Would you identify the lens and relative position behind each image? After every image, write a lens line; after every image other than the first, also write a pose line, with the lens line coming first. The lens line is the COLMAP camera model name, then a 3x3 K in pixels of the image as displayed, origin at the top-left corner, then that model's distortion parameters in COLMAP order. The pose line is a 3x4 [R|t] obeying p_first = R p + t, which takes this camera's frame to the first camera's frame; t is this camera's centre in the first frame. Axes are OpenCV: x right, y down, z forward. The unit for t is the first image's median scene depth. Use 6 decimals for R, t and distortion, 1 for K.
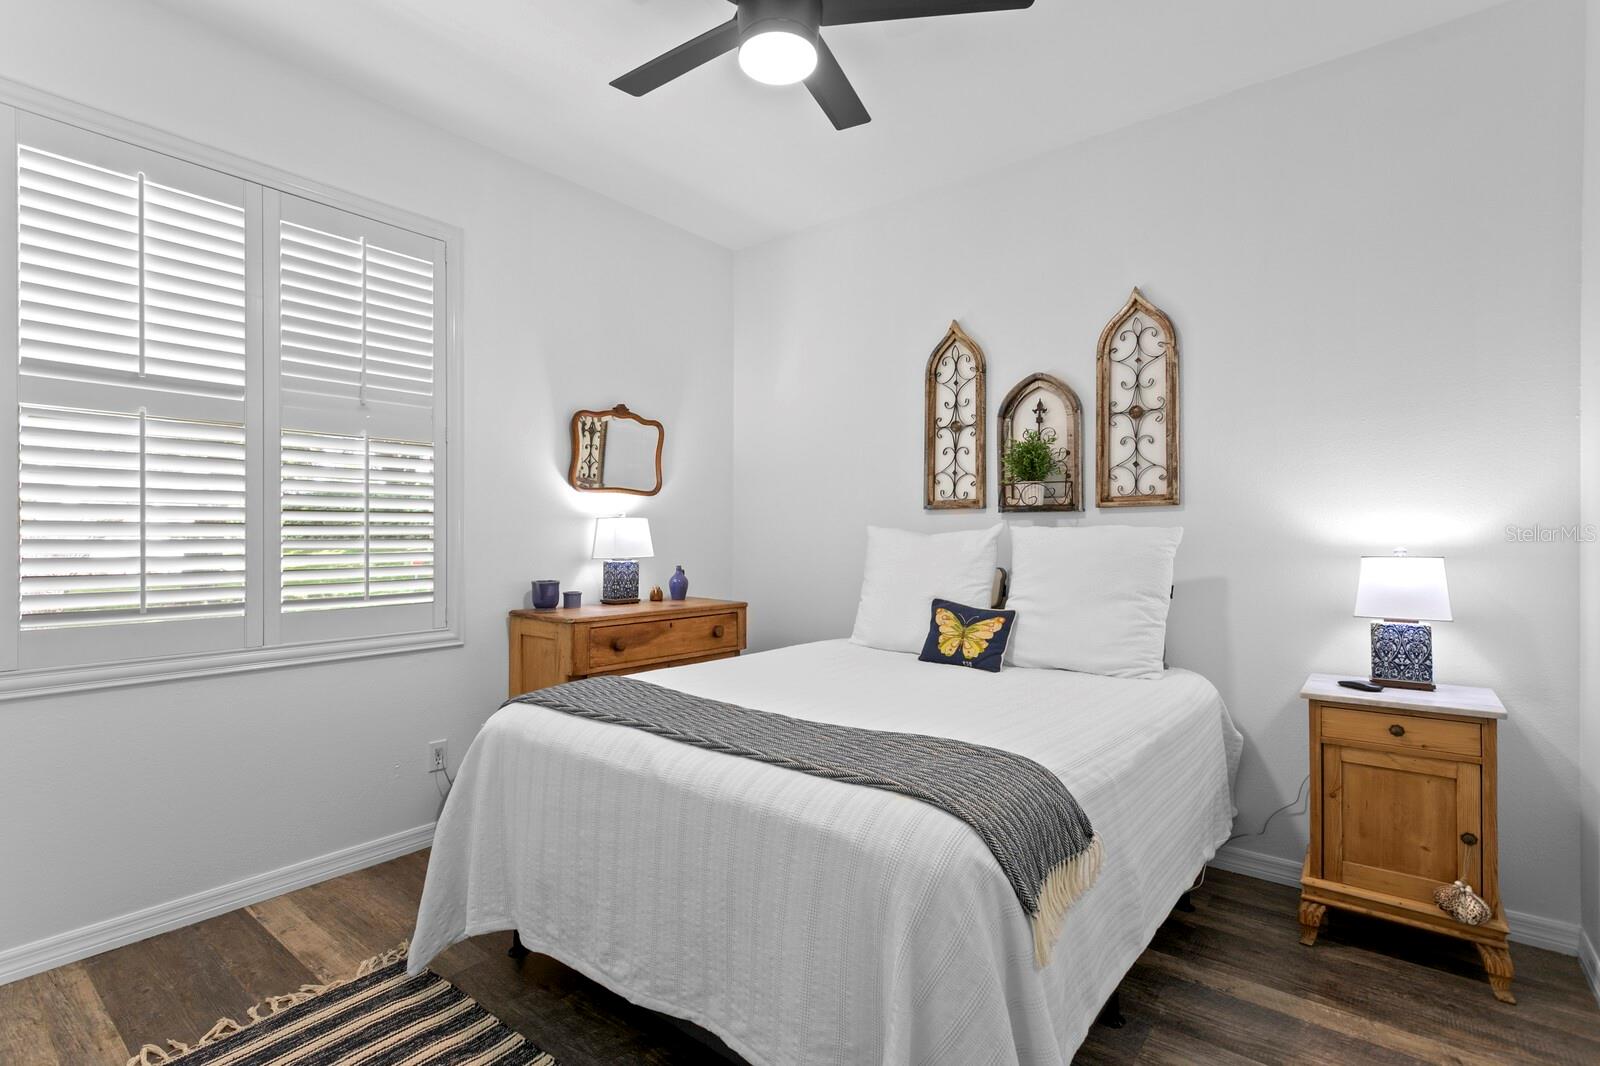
lens RADIAL K [[756.4, 0, 781.8], [0, 756.4, 537.0], [0, 0, 1]] dist [0.000359, -0.000224]
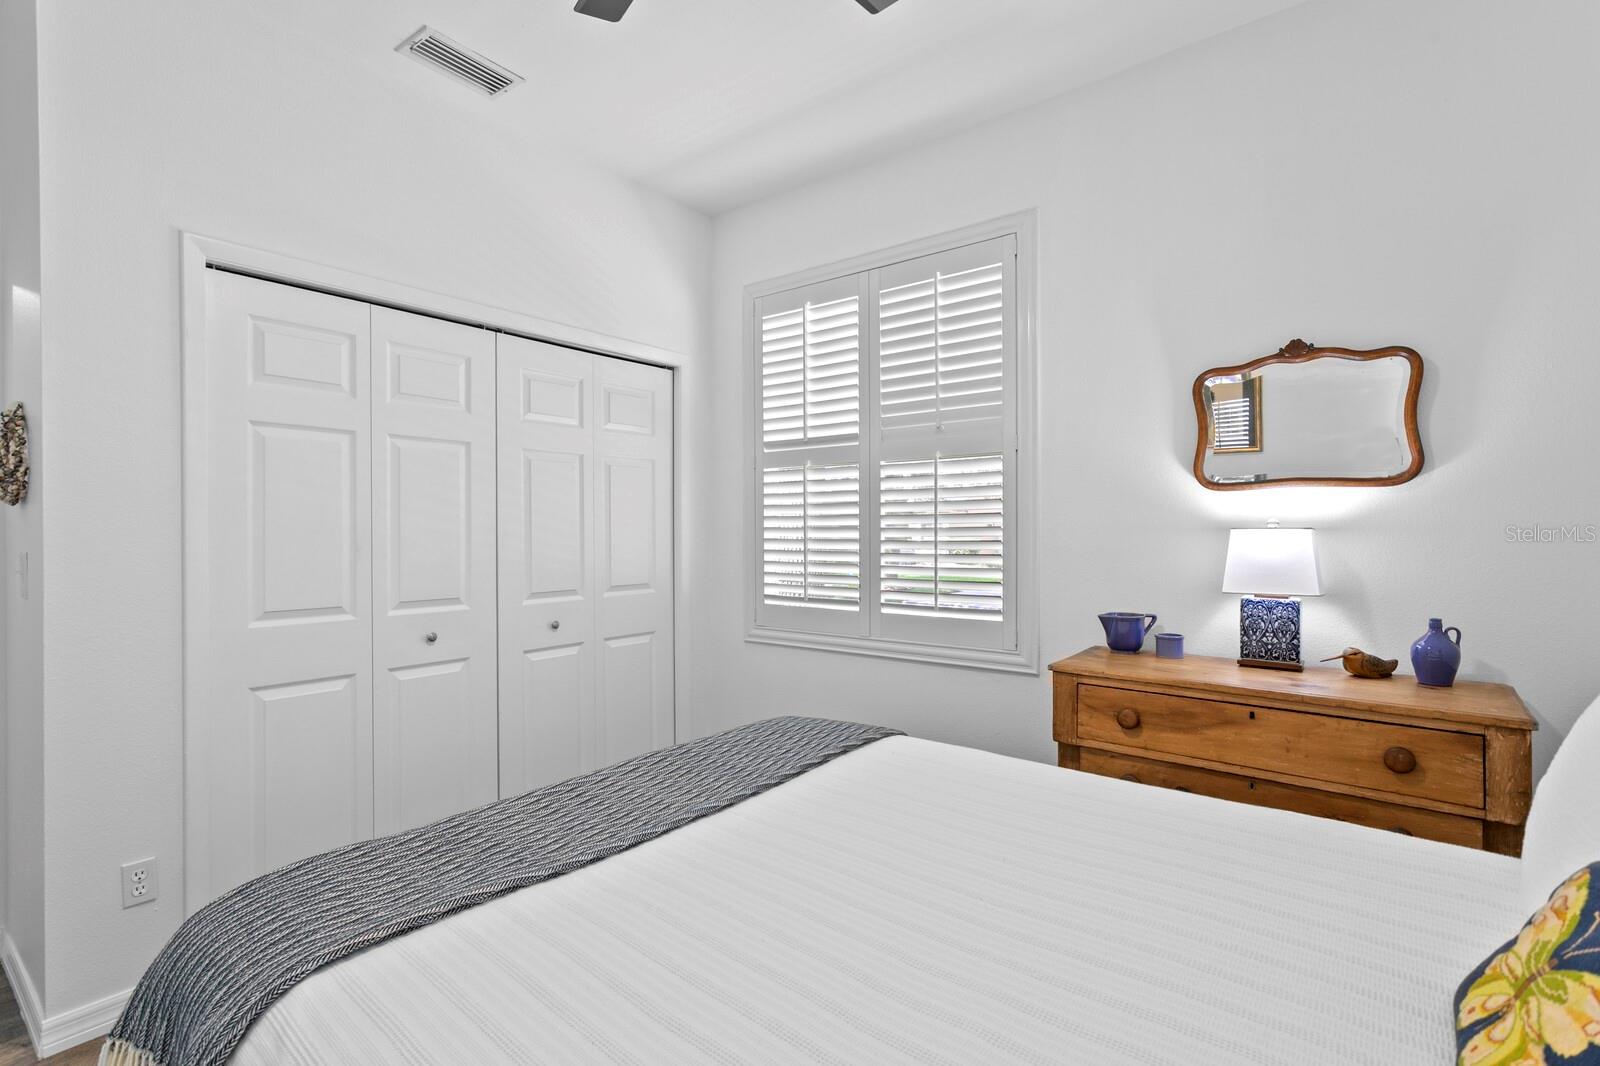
lens RADIAL K [[756.4, 0, 781.8], [0, 756.4, 537.0], [0, 0, 1]] dist [0.000359, -0.000224]
pose [[0.003145, 0.006249, -0.999976, 0.474717], [-0.003048, 0.999976, 0.006239, -0.024366], [0.999990, 0.003029, 0.003164, 0.710326]]
